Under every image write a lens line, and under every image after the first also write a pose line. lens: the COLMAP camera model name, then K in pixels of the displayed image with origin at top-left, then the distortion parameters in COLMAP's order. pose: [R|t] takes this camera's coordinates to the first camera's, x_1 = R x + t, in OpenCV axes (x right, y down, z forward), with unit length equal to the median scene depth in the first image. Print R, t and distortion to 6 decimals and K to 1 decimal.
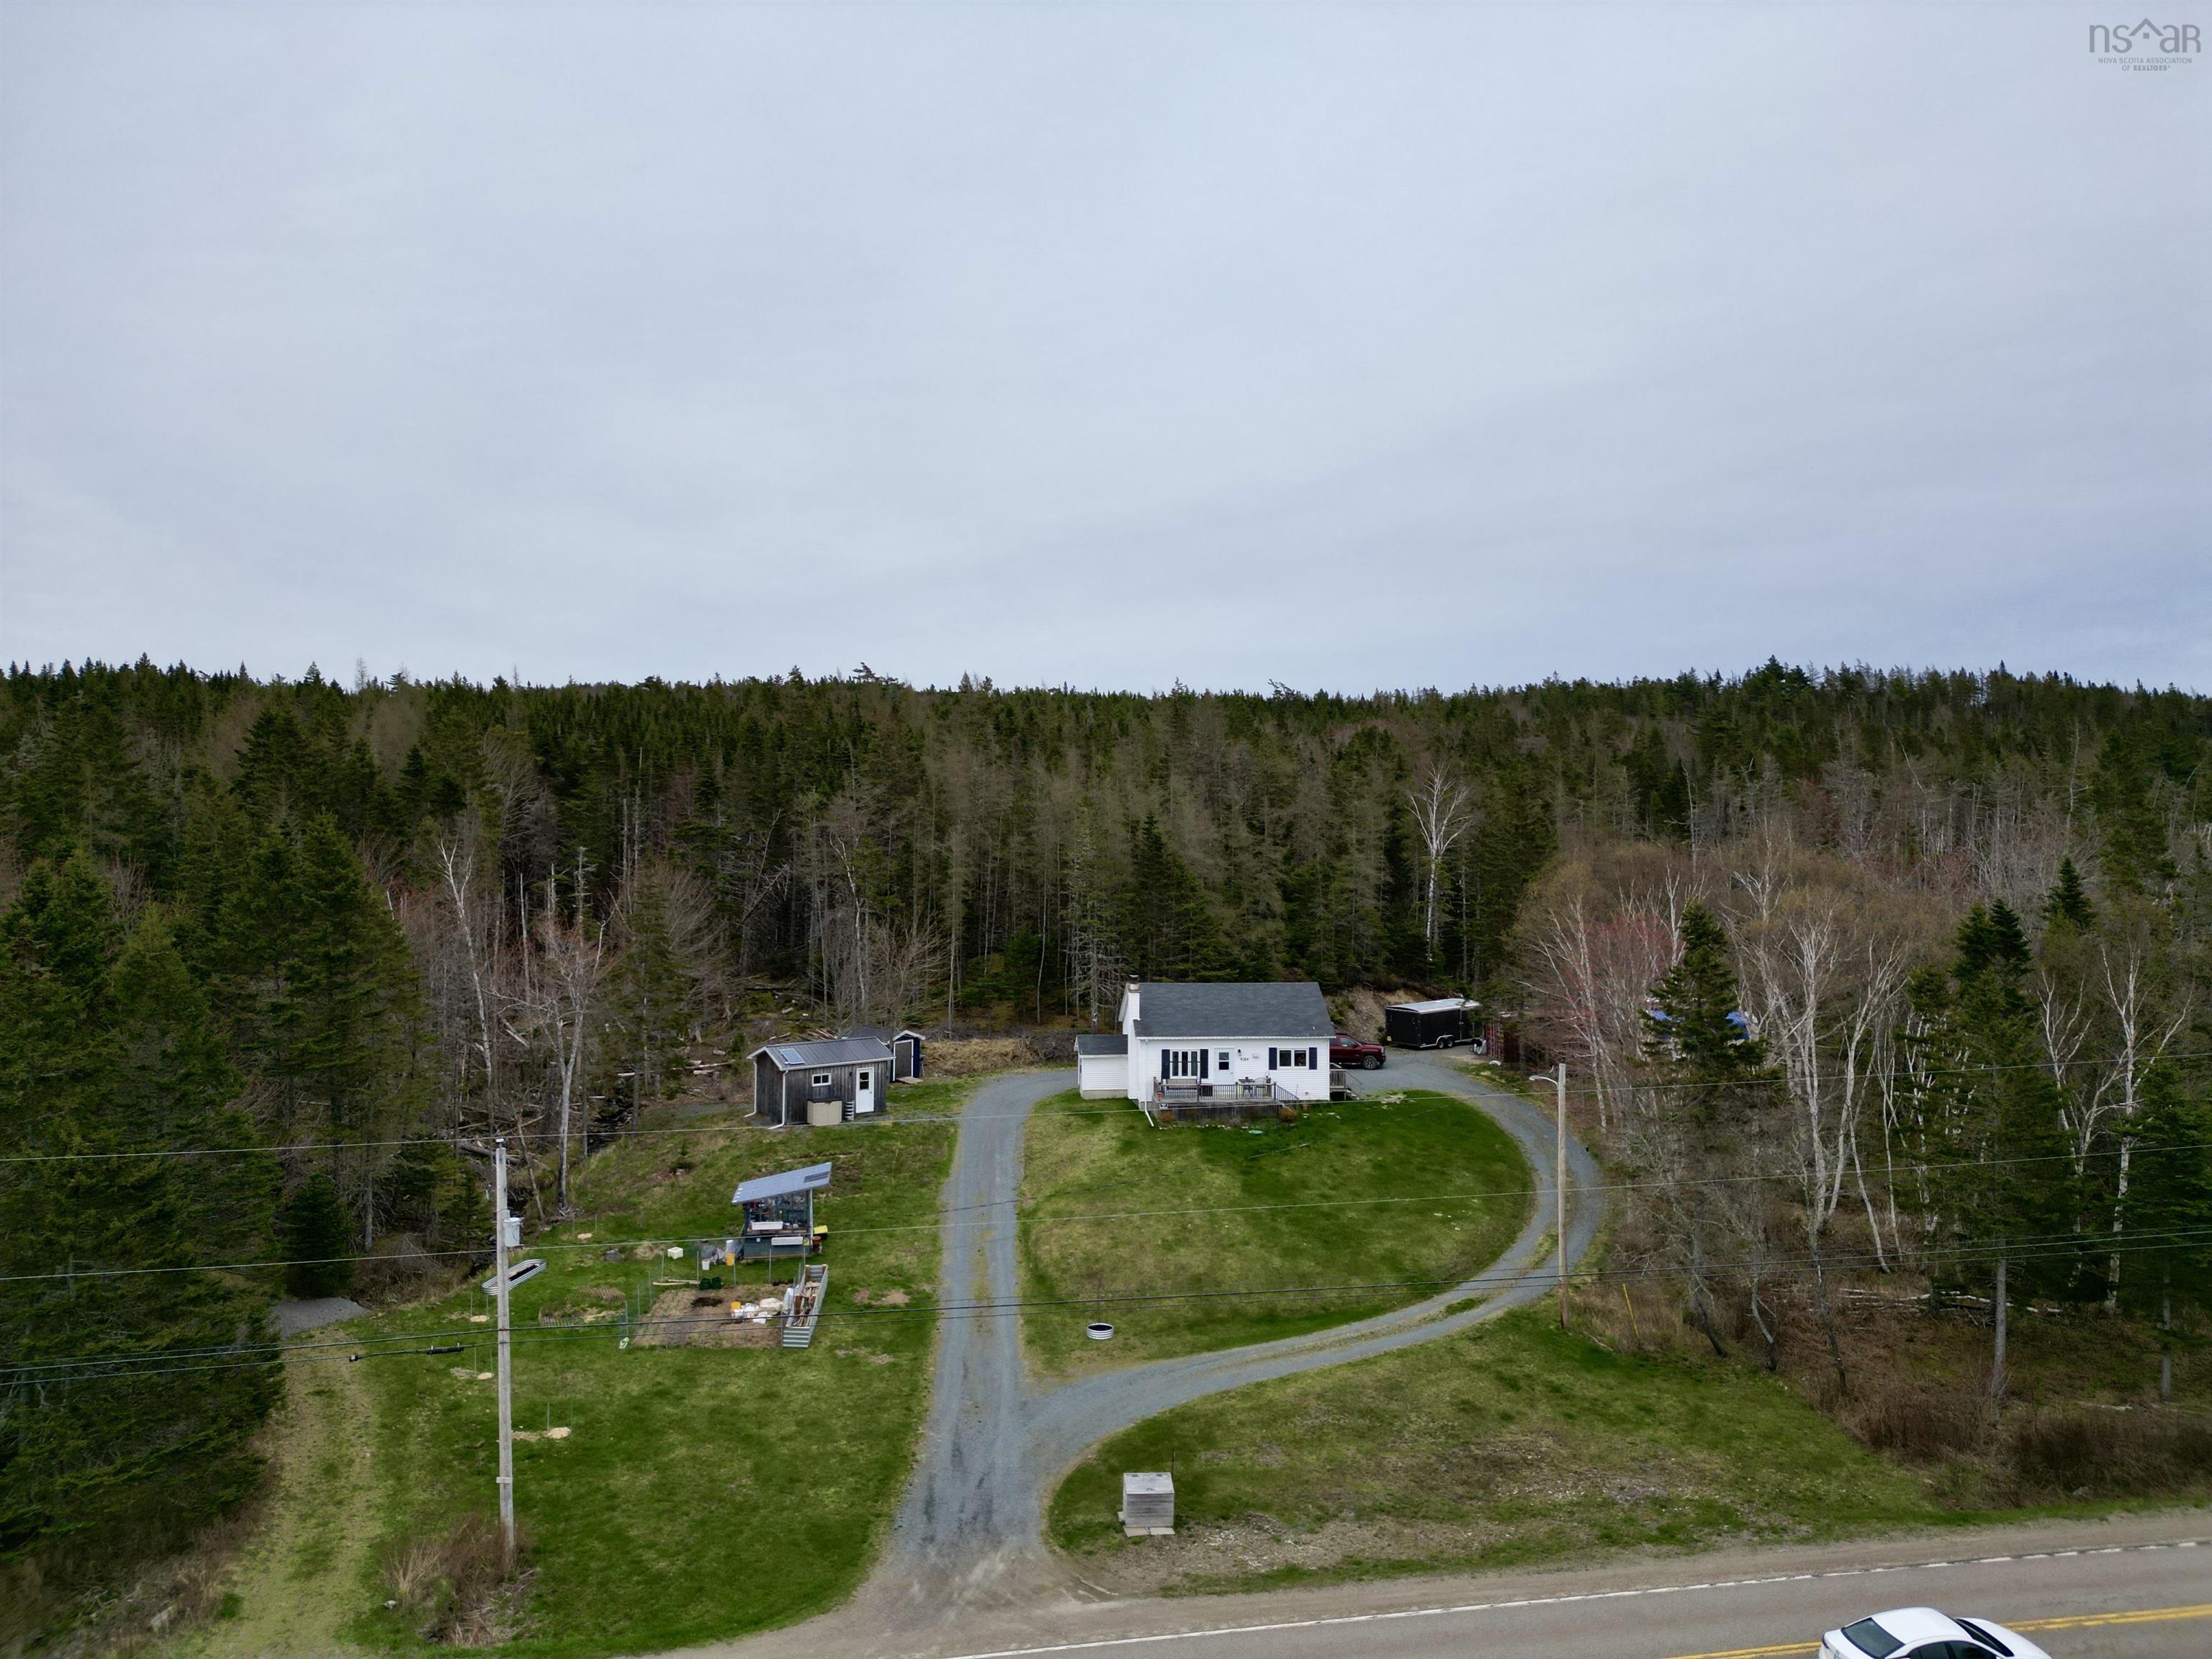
lens RADIAL K [[1547.7, 0, 1094.3], [0, 1547.7, 819.4], [0, 0, 1]] dist [0.041958, -0.019563]
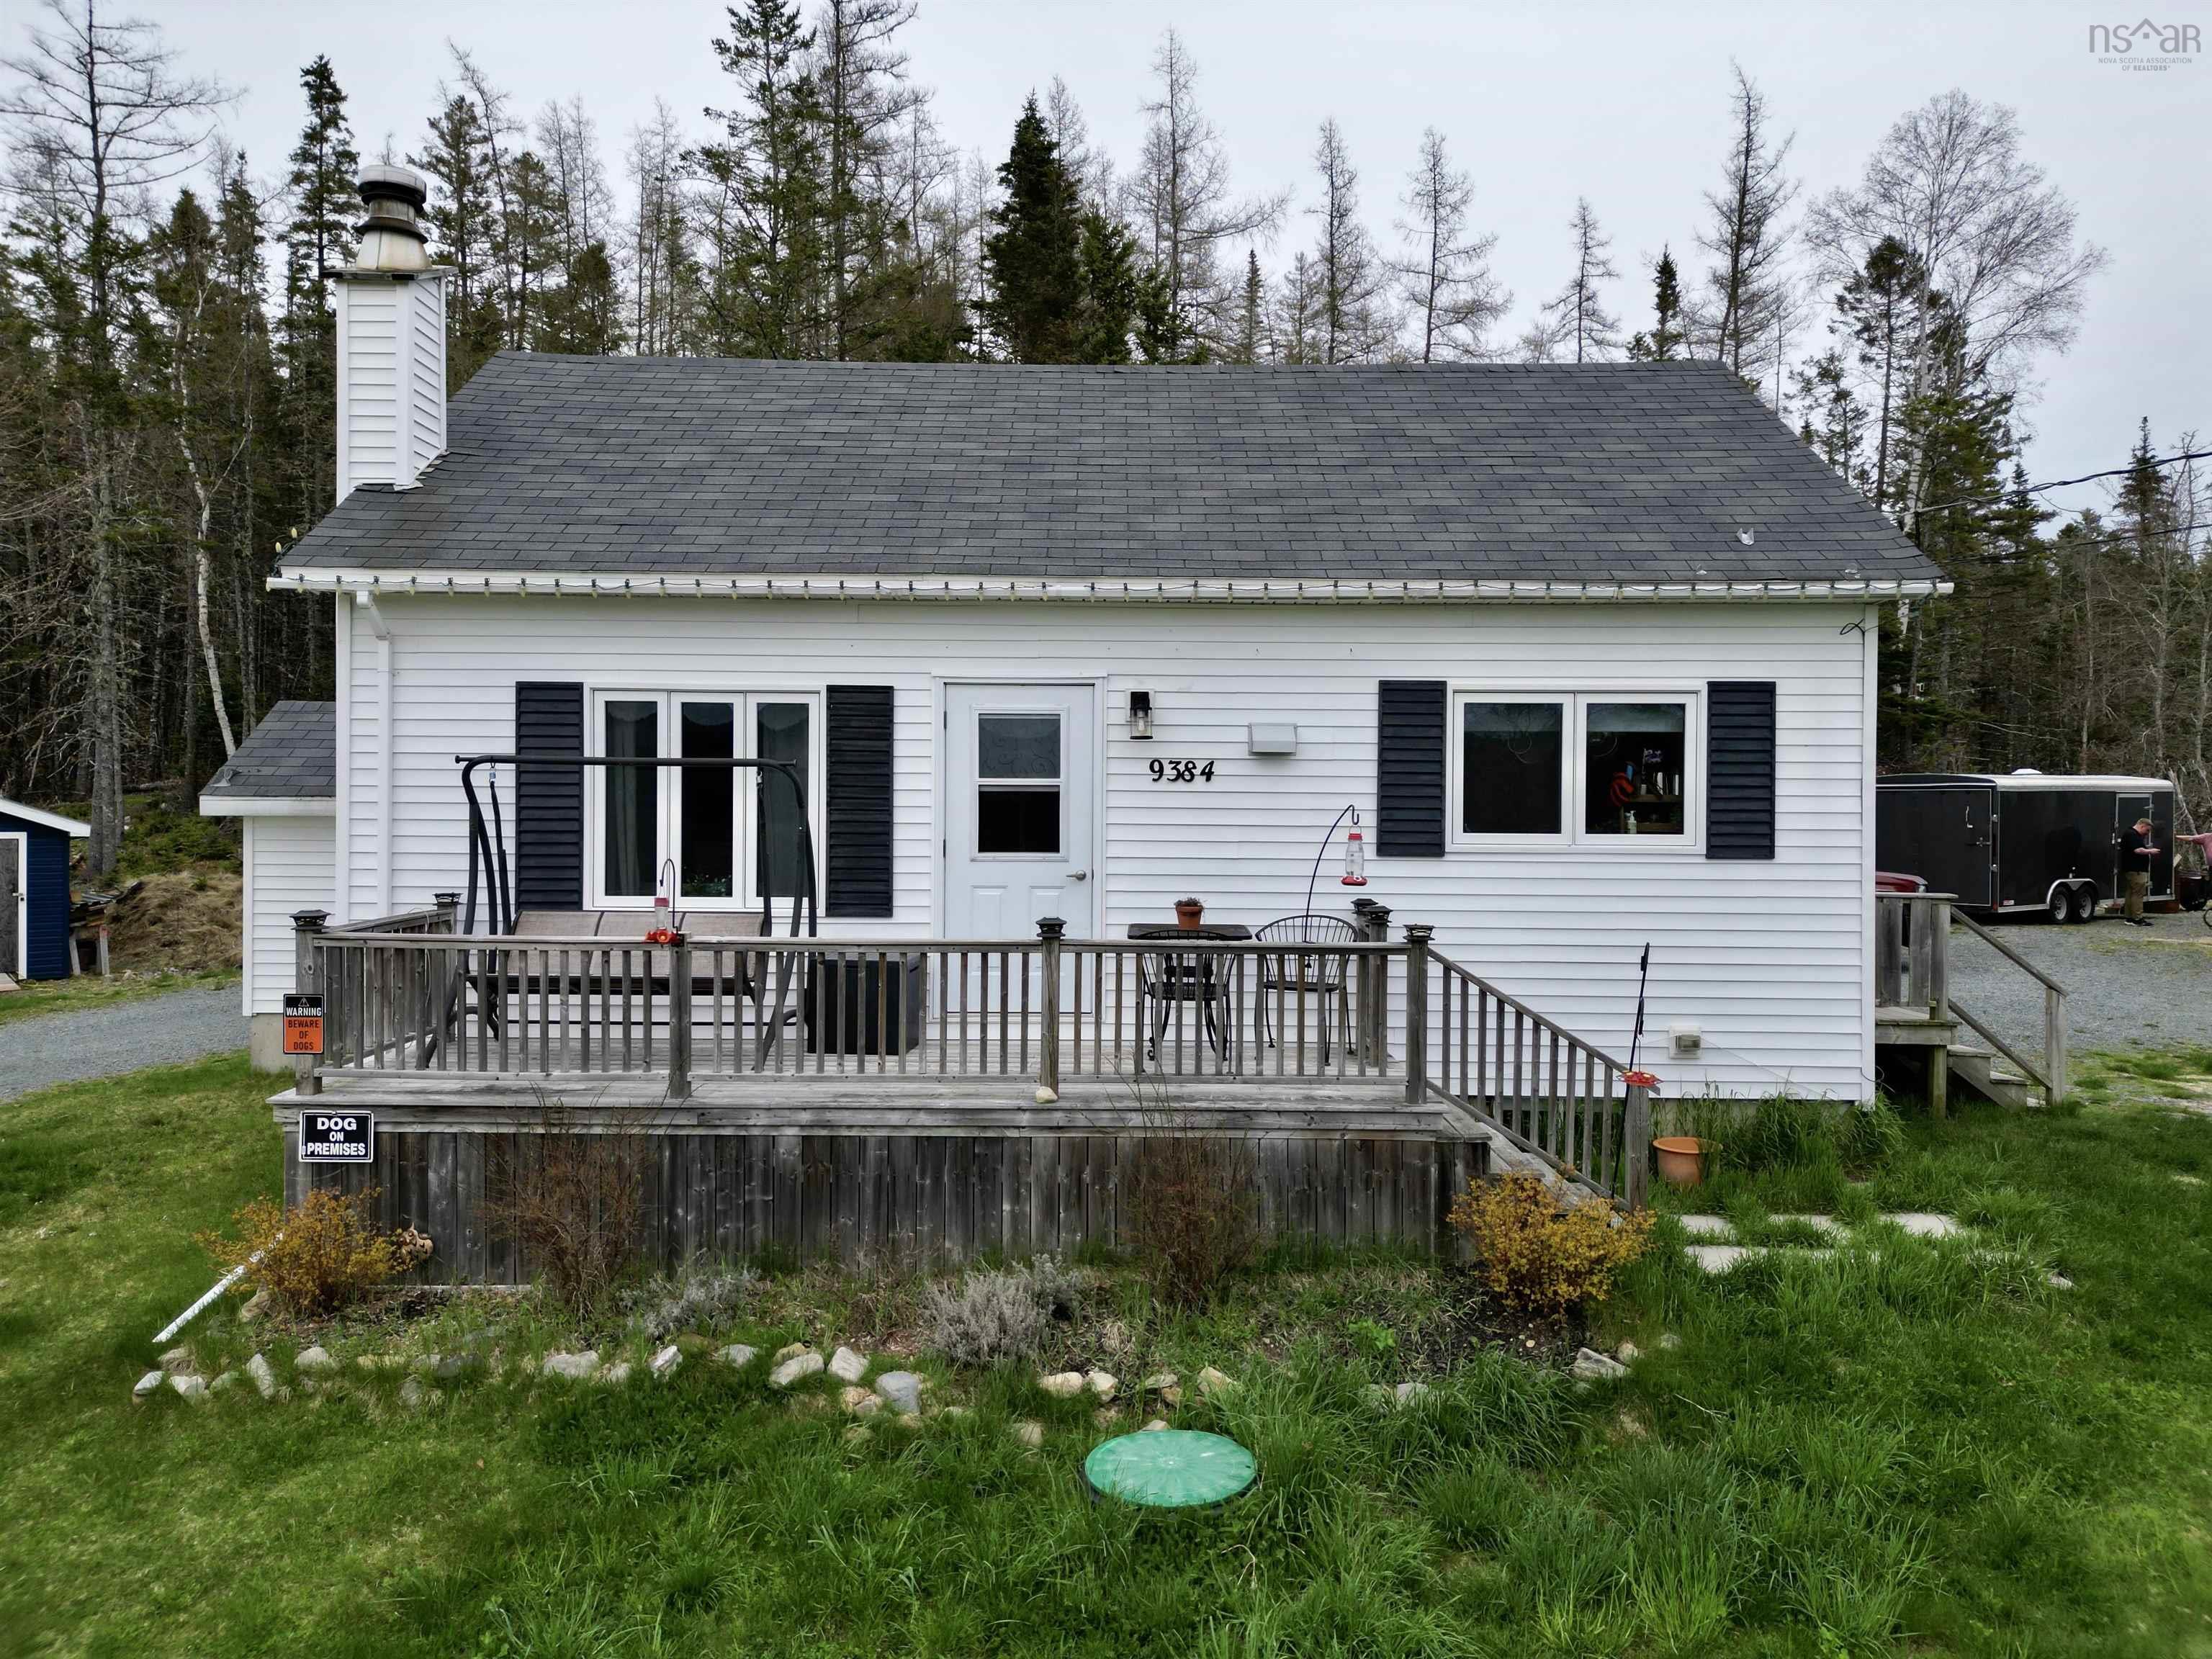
lens RADIAL K [[1547.7, 0, 1104.3], [0, 1547.7, 826.5], [0, 0, 1]] dist [0.041958, -0.019563]
pose [[0.993986, 0.004038, -0.109430, 0.104680], [-0.002609, 0.999910, 0.013197, 0.158097], [0.109473, -0.012832, 0.993907, 0.876340]]
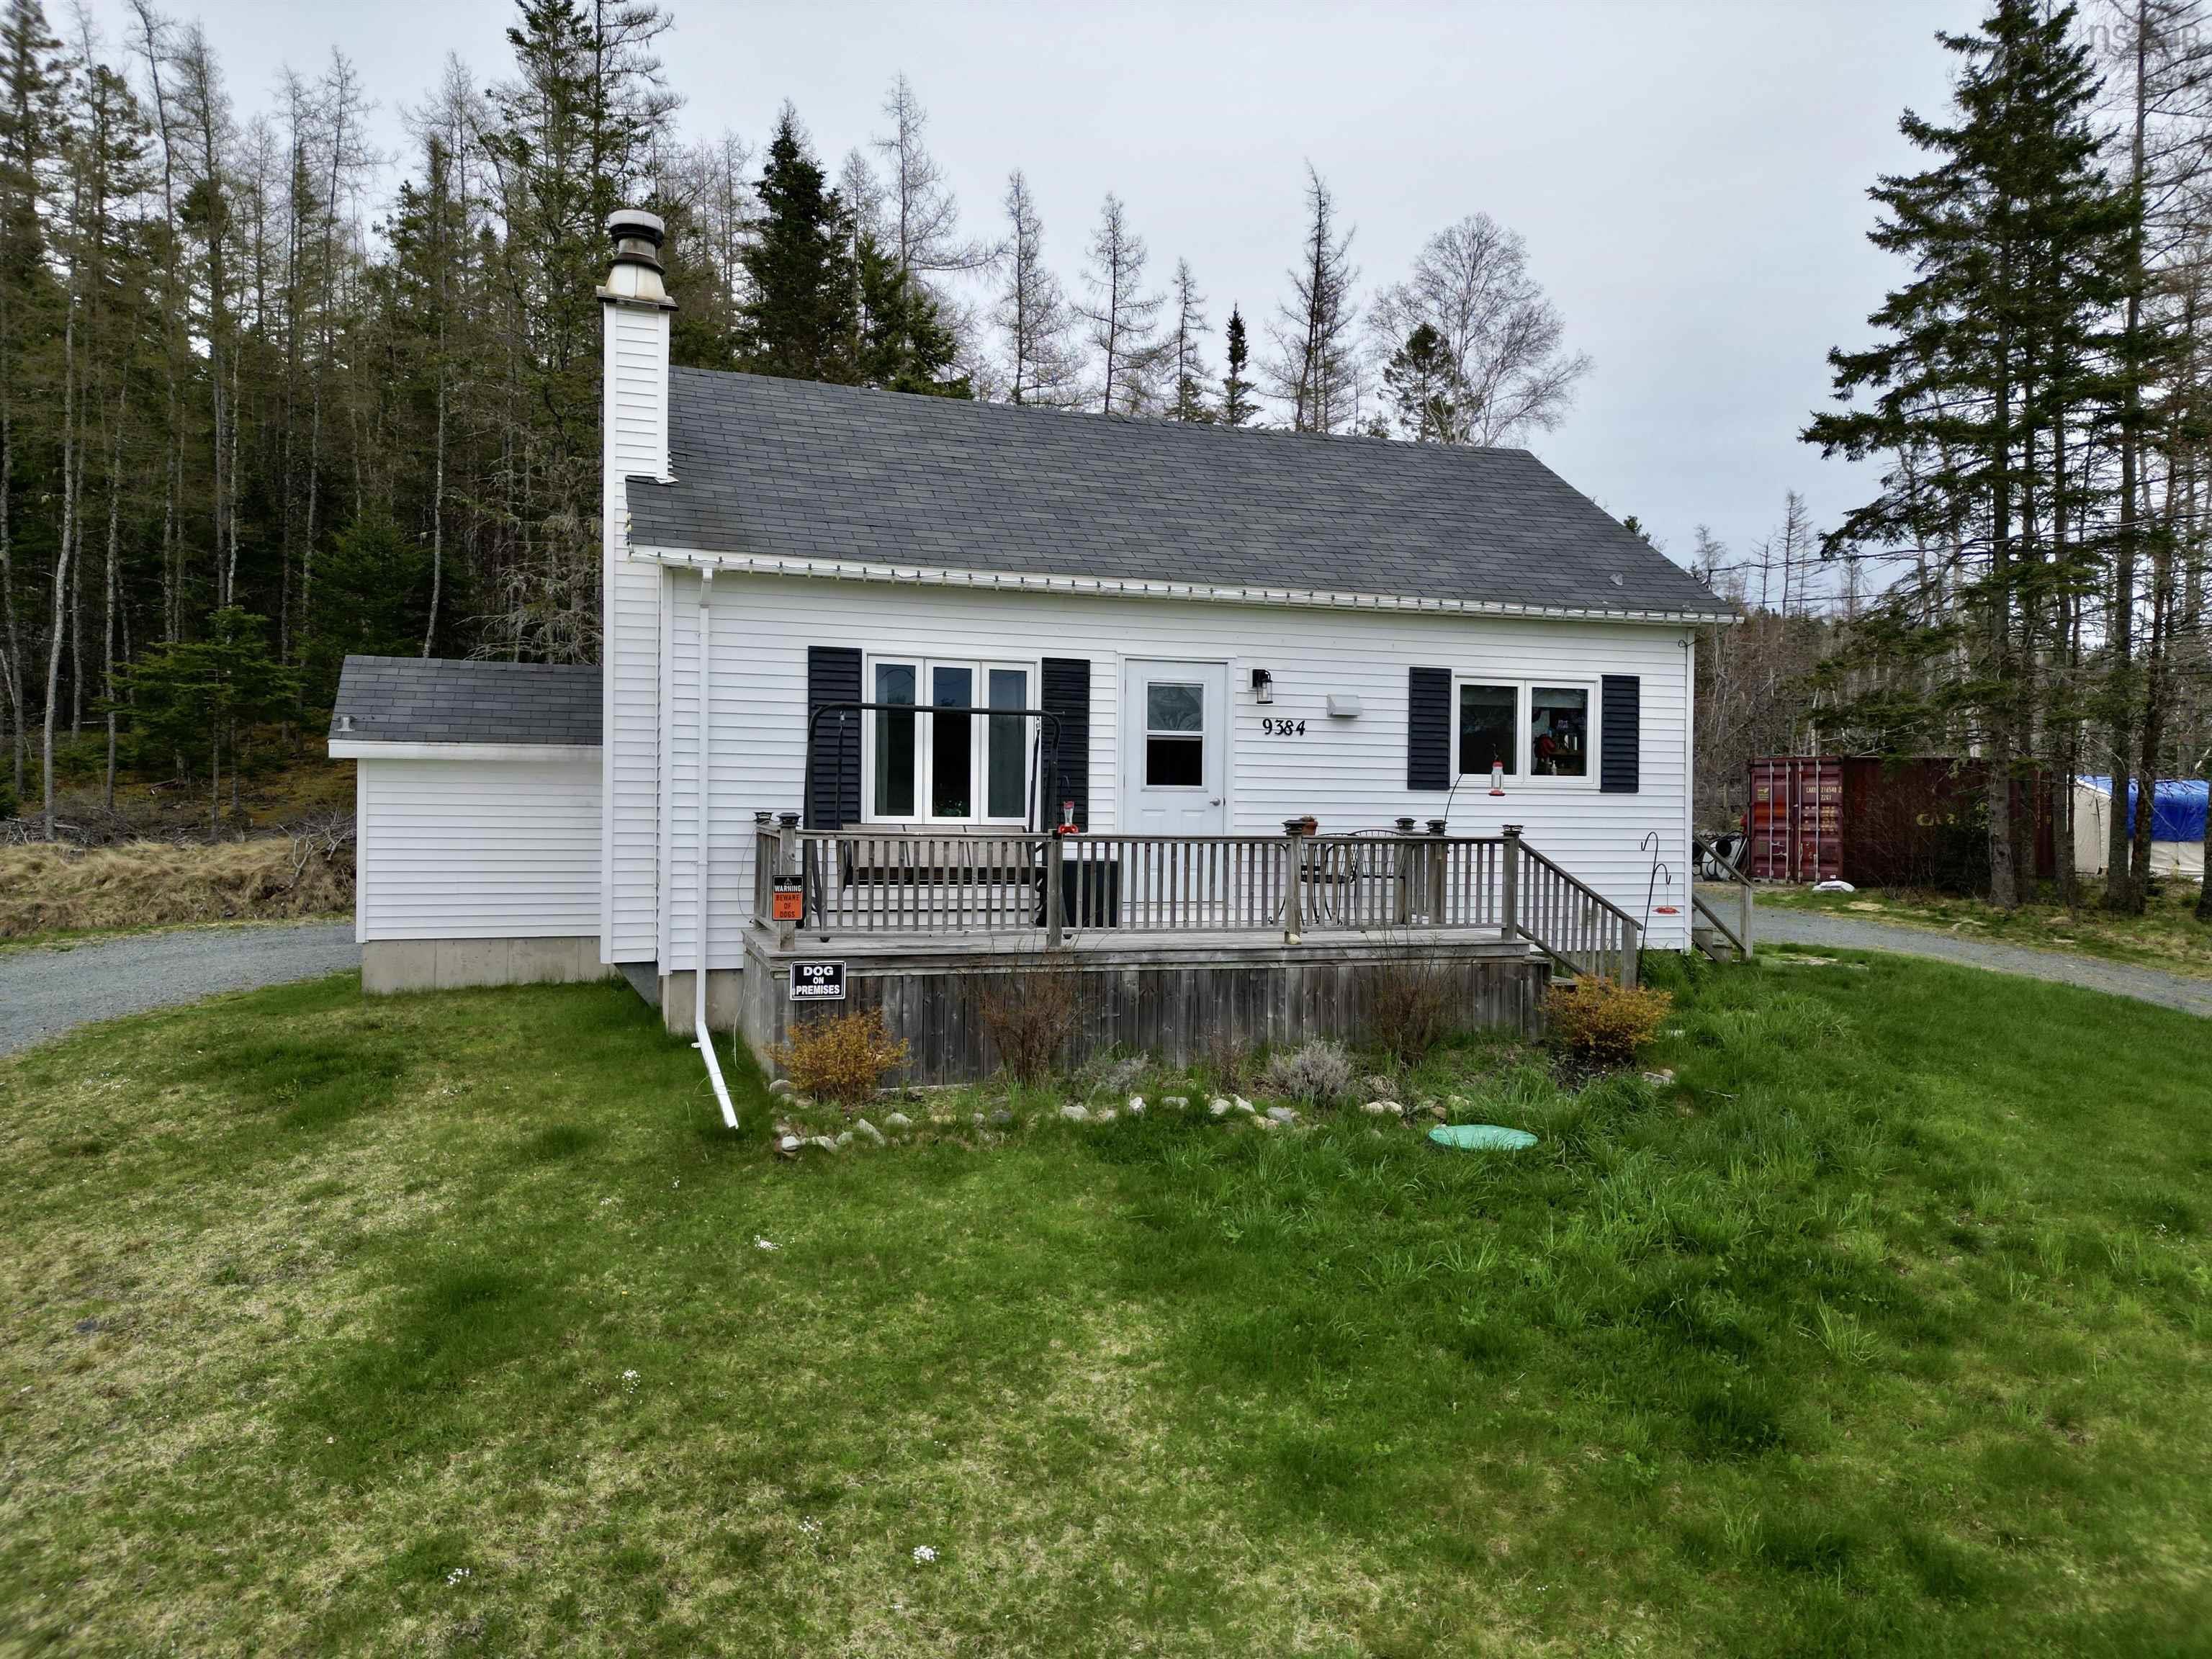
lens RADIAL K [[1547.7, 0, 1102.6], [0, 1547.7, 831.7], [0, 0, 1]] dist [0.041958, -0.019563]
pose [[0.975934, 0.003603, 0.218038, 0.038135], [-0.007272, 0.999845, 0.016026, 0.164485], [-0.217947, -0.017226, 0.975809, 0.834184]]
